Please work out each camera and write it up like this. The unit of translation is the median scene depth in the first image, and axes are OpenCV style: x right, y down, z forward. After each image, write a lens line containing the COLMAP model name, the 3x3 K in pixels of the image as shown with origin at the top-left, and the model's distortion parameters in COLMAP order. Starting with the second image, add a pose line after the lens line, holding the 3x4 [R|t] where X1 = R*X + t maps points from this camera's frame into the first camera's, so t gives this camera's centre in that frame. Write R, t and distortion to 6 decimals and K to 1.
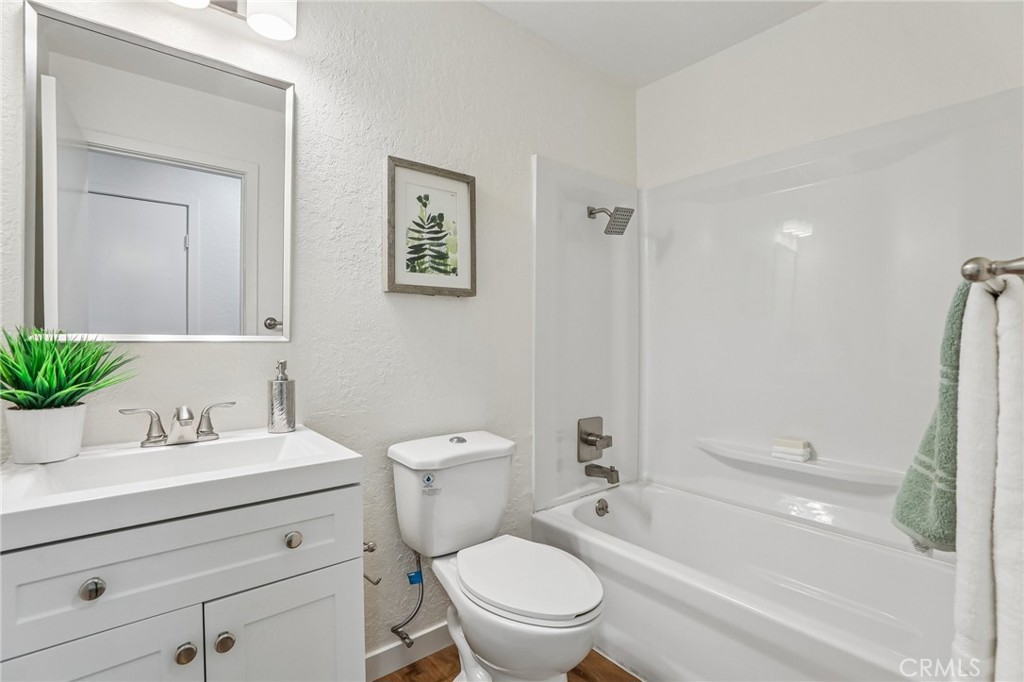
lens RADIAL K [[468.7, 0, 505.0], [0, 468.7, 340.6], [0, 0, 1]] dist [-0.037008, 0.006334]
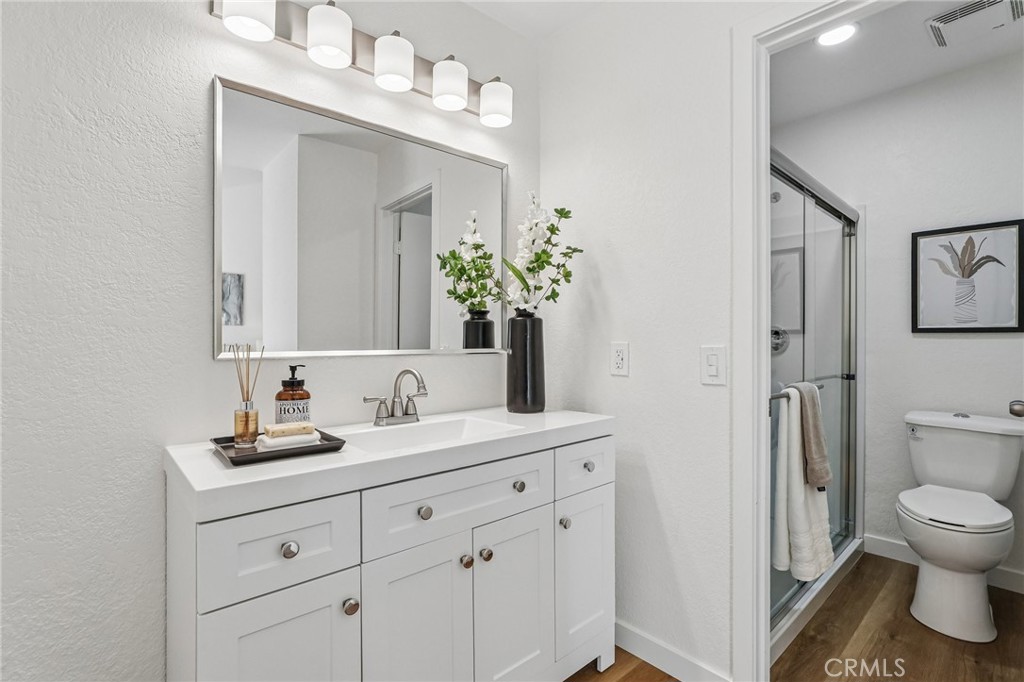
lens RADIAL K [[468.7, 0, 514.3], [0, 468.7, 338.3], [0, 0, 1]] dist [-0.037008, 0.006334]
pose [[0.999113, -0.001242, 0.042098, -0.388164], [0.002054, 0.999813, -0.019236, 0.005959], [-0.042067, 0.019305, 0.998928, -0.308890]]
